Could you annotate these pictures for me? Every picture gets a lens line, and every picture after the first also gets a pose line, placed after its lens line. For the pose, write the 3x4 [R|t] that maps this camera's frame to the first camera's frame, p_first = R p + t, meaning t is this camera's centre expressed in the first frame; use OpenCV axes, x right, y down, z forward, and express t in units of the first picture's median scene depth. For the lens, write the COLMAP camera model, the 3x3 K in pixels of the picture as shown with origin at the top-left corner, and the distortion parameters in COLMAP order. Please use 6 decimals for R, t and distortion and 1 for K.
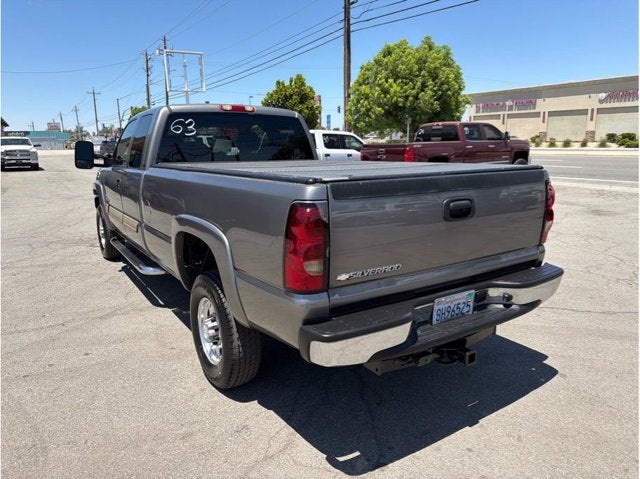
lens RADIAL K [[456.9, 0, 321.5], [0, 456.9, 243.3], [0, 0, 1]] dist [0.041875, -0.050452]
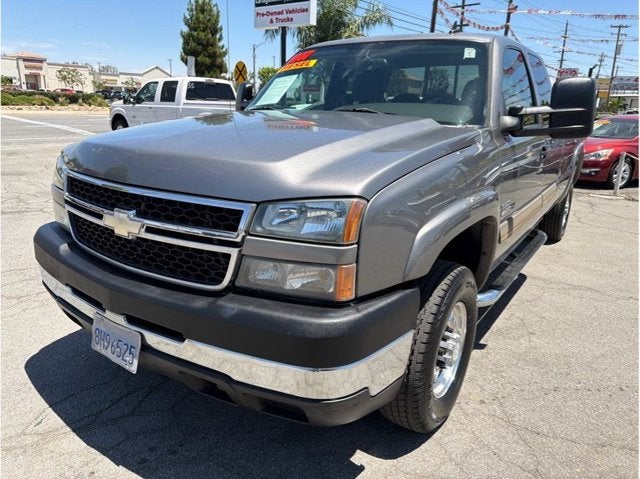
lens RADIAL K [[456.9, 0, 321.4], [0, 456.9, 238.4], [0, 0, 1]] dist [0.041875, -0.050452]
pose [[-0.391792, -0.248579, 0.885837, -0.336731], [0.174302, 0.925321, 0.336749, -0.106633], [-0.903392, 0.286339, -0.319205, 0.555999]]
